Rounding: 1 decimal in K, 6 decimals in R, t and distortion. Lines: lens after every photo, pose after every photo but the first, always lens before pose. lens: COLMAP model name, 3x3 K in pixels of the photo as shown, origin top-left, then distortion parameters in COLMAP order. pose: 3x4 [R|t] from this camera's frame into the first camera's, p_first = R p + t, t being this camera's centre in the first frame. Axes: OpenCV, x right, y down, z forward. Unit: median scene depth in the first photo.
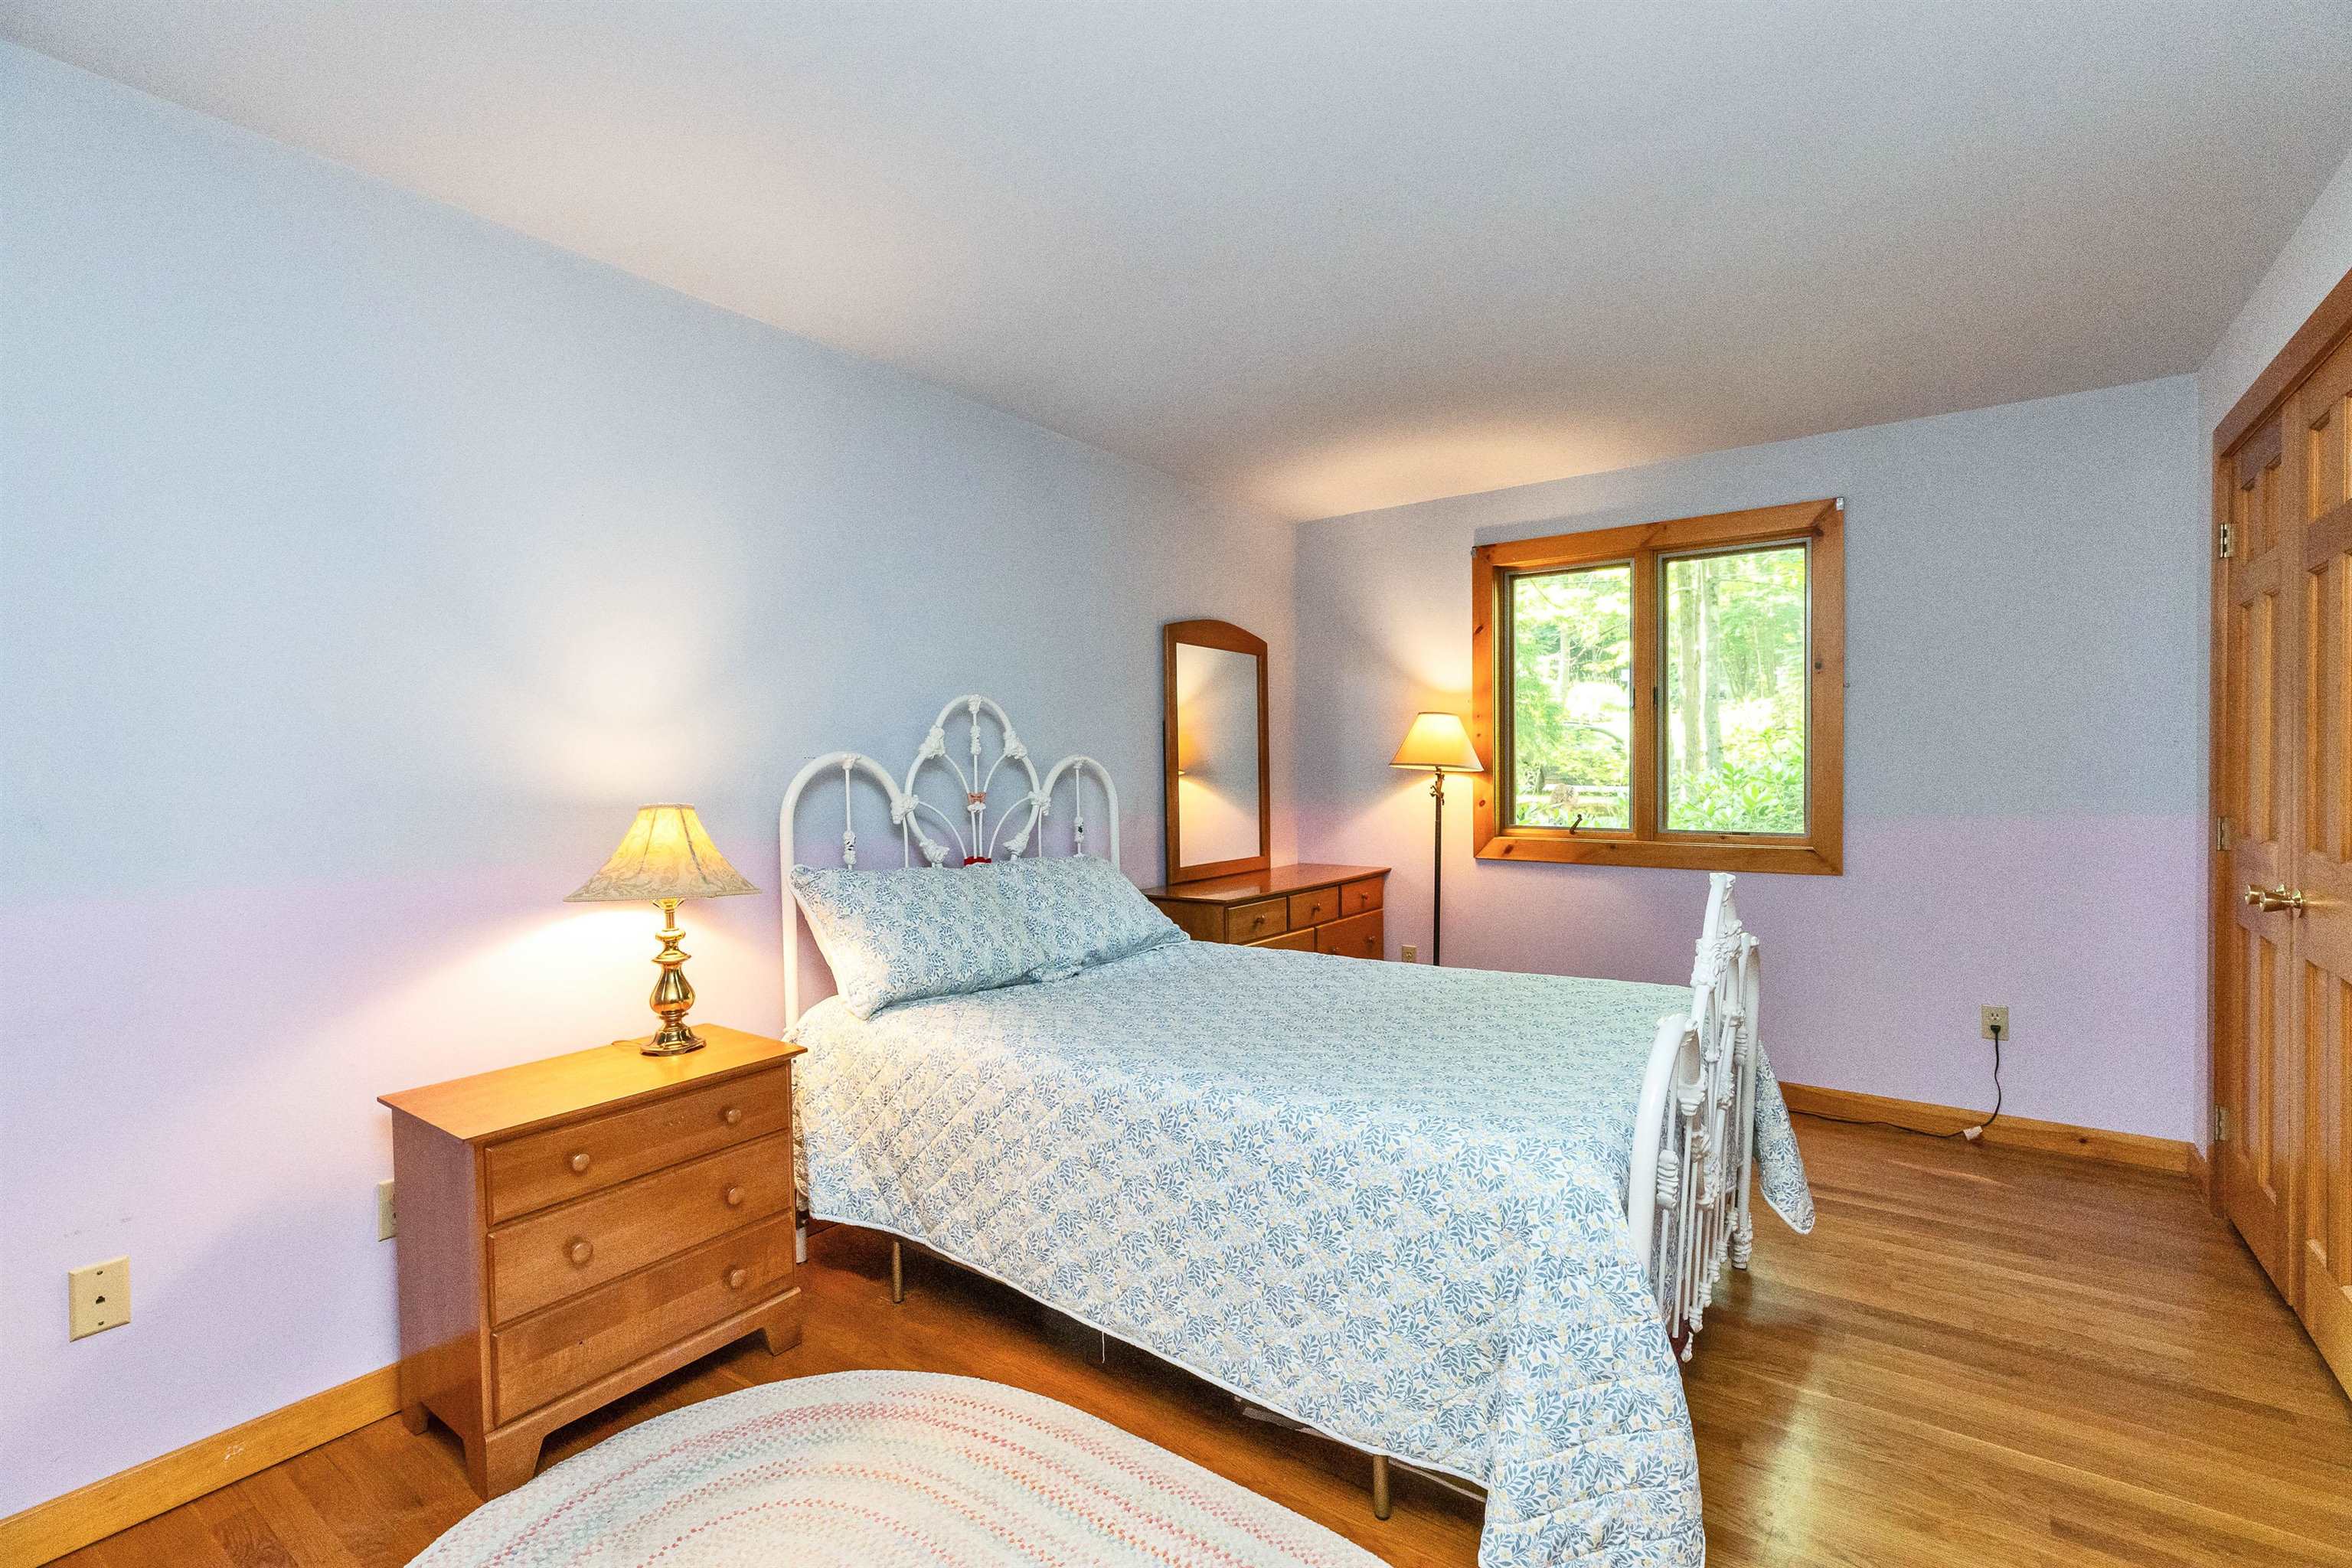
lens RADIAL K [[1070.0, 0, 1181.4], [0, 1070.0, 780.3], [0, 0, 1]] dist [0.003442, 0.000244]
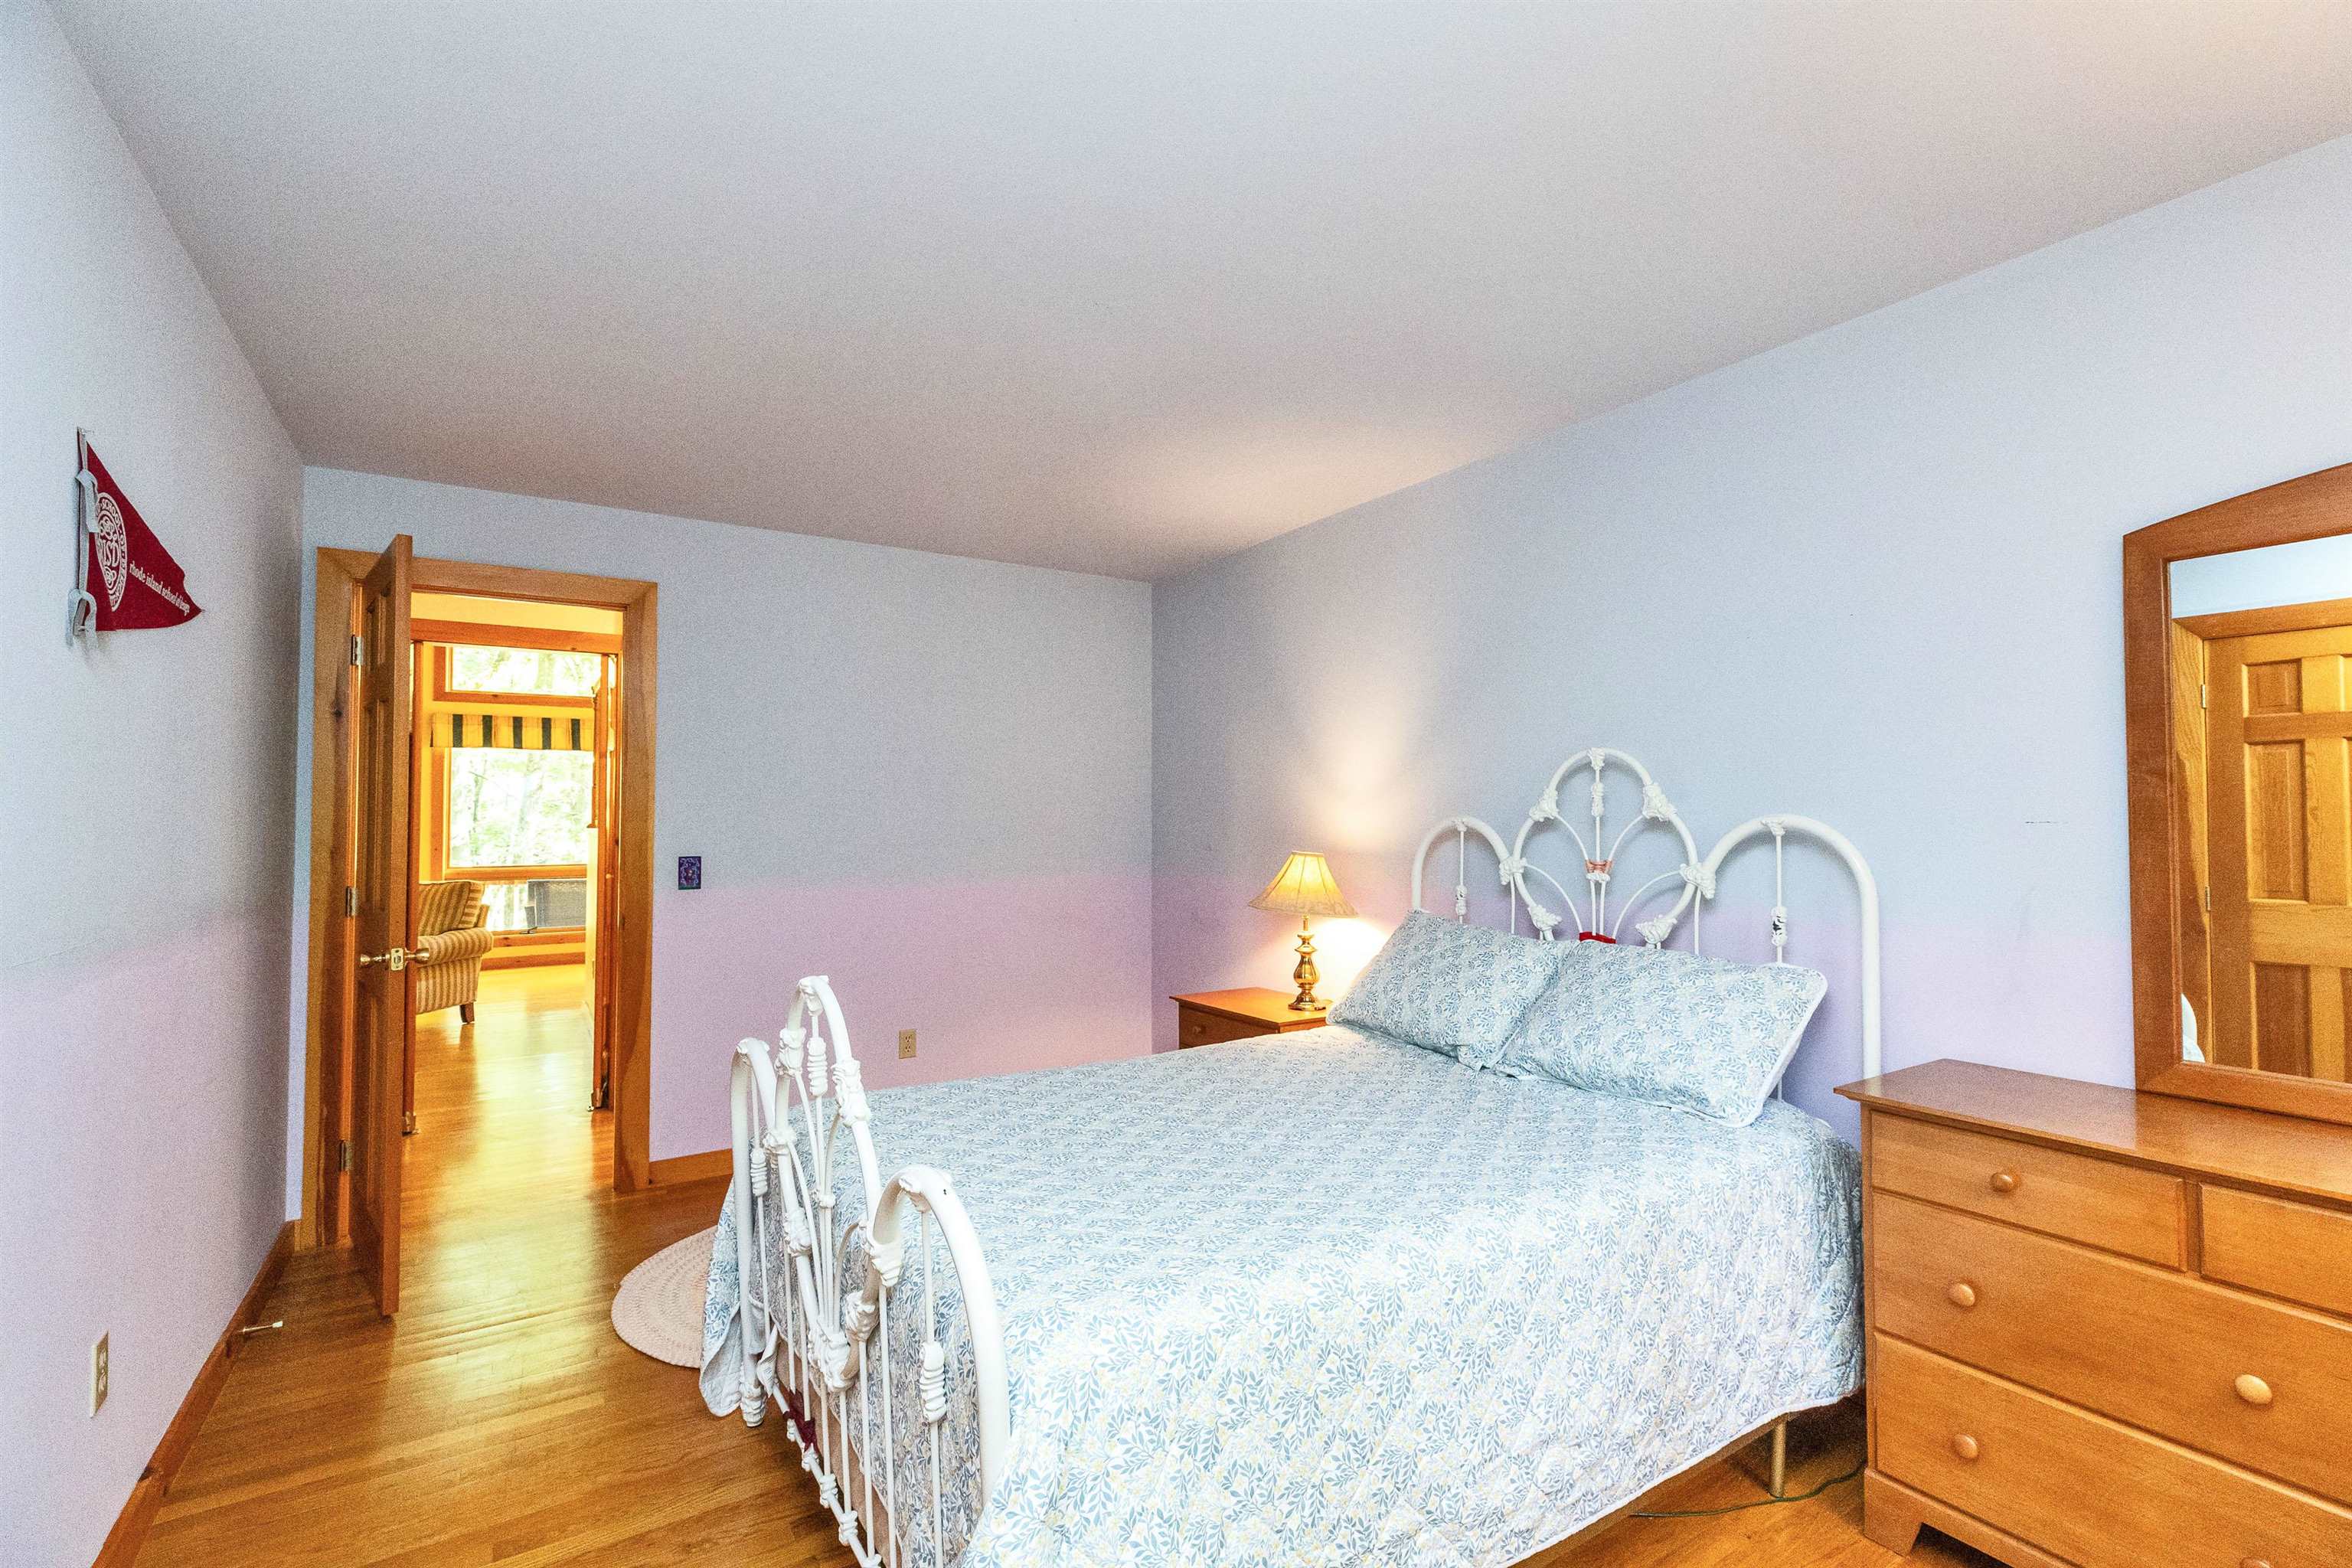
lens RADIAL K [[1070.0, 0, 1183.2], [0, 1070.0, 794.0], [0, 0, 1]] dist [0.003442, 0.000244]
pose [[-0.372432, -0.024739, -0.927730, 0.762358], [-0.018170, 0.999647, -0.019362, -0.019422], [0.927882, 0.009645, -0.372750, 1.043247]]
